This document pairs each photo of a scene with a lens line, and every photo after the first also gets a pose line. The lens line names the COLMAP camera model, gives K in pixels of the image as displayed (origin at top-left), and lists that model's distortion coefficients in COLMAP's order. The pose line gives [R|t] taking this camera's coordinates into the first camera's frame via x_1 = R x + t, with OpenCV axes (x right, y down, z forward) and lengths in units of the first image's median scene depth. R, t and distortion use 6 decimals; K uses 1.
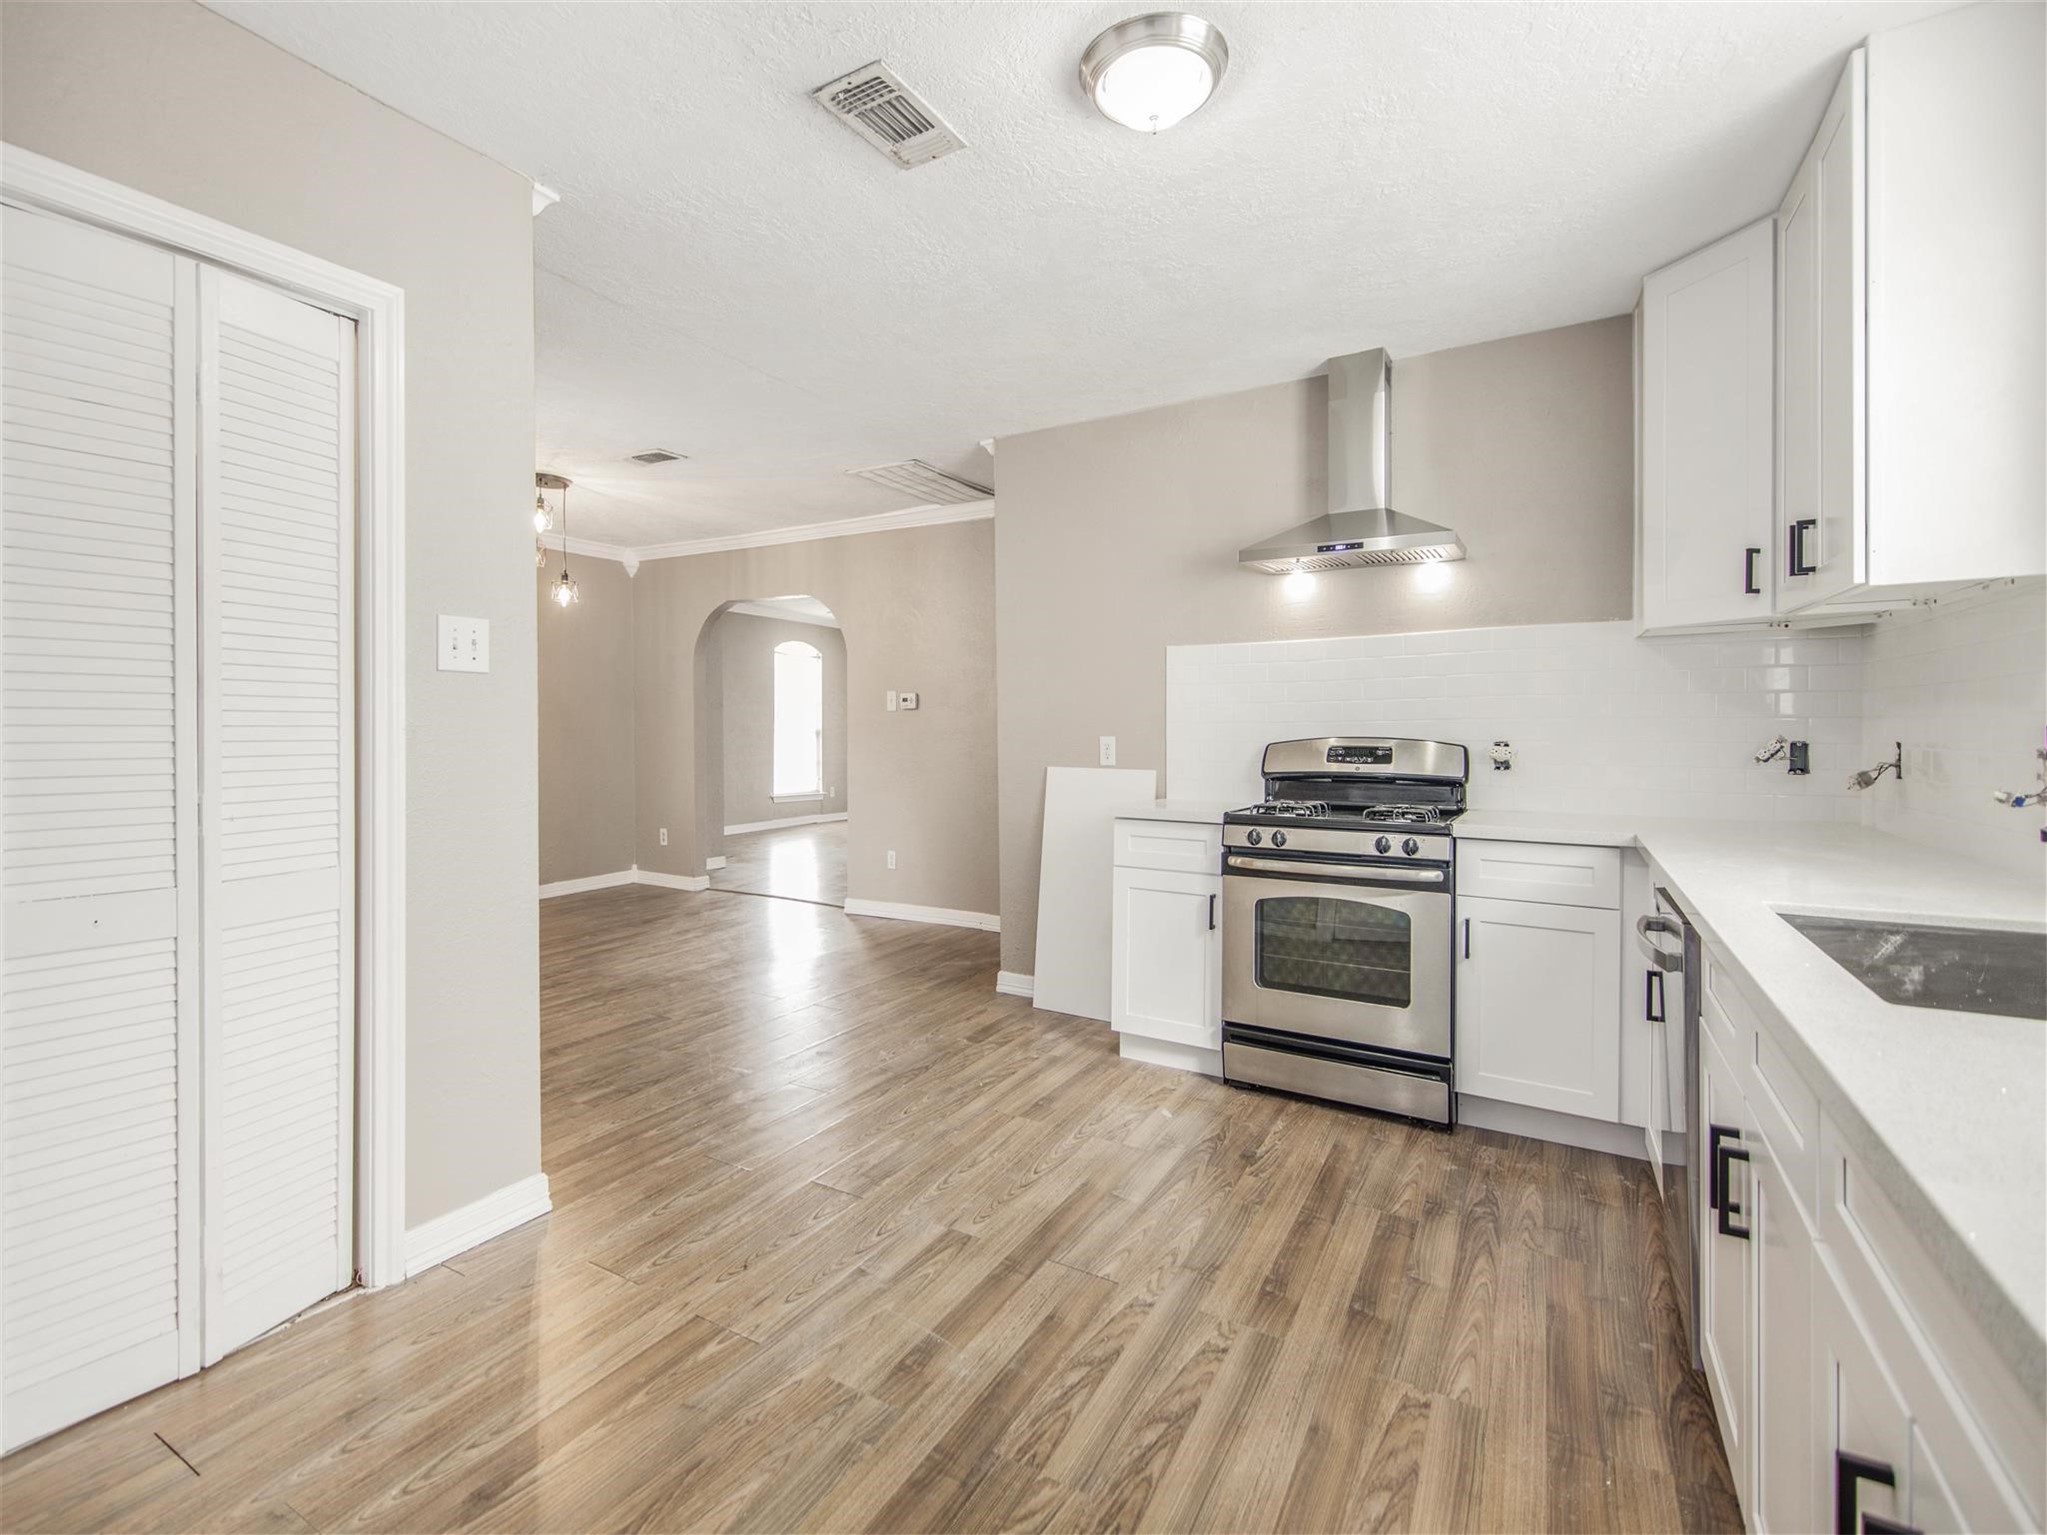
lens RADIAL K [[944.2, 0, 1007.8], [0, 944.2, 753.5], [0, 0, 1]] dist [0.014373, -0.000504]
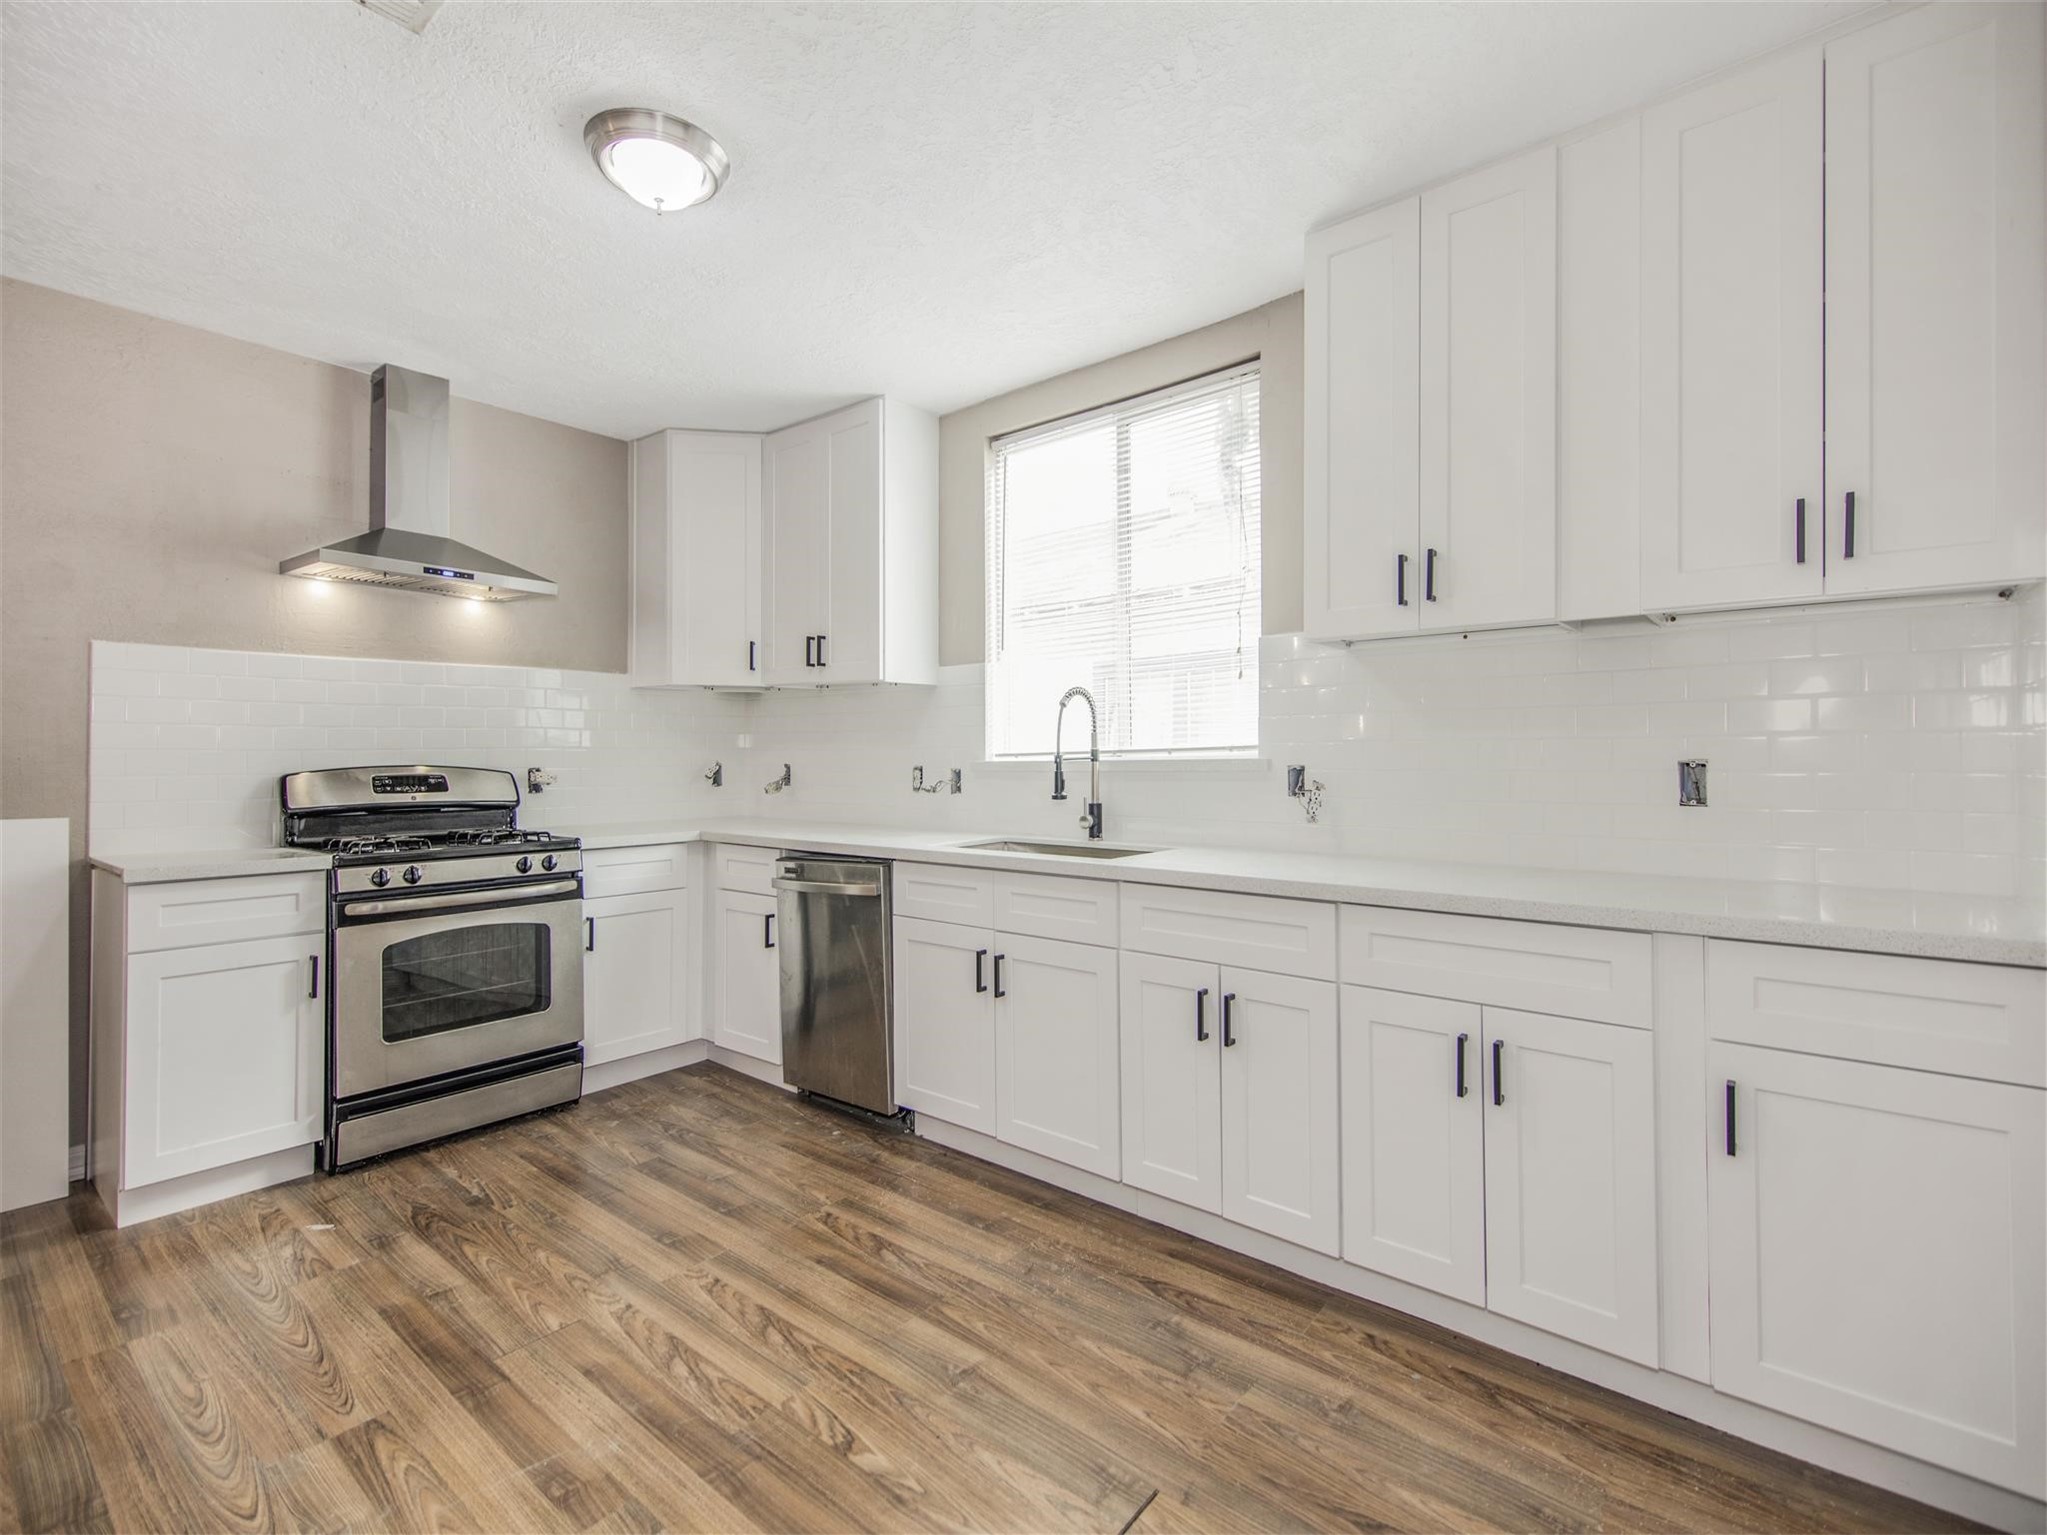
lens RADIAL K [[907.8, 0, 1023.5], [0, 907.8, 767.5], [0, 0, 1]] dist [0.013185, -0.001400]
pose [[0.162104, -0.014774, 0.986663, -0.676964], [0.028132, 0.999551, 0.010345, -0.011280], [-0.986373, 0.026080, 0.162447, 0.344504]]
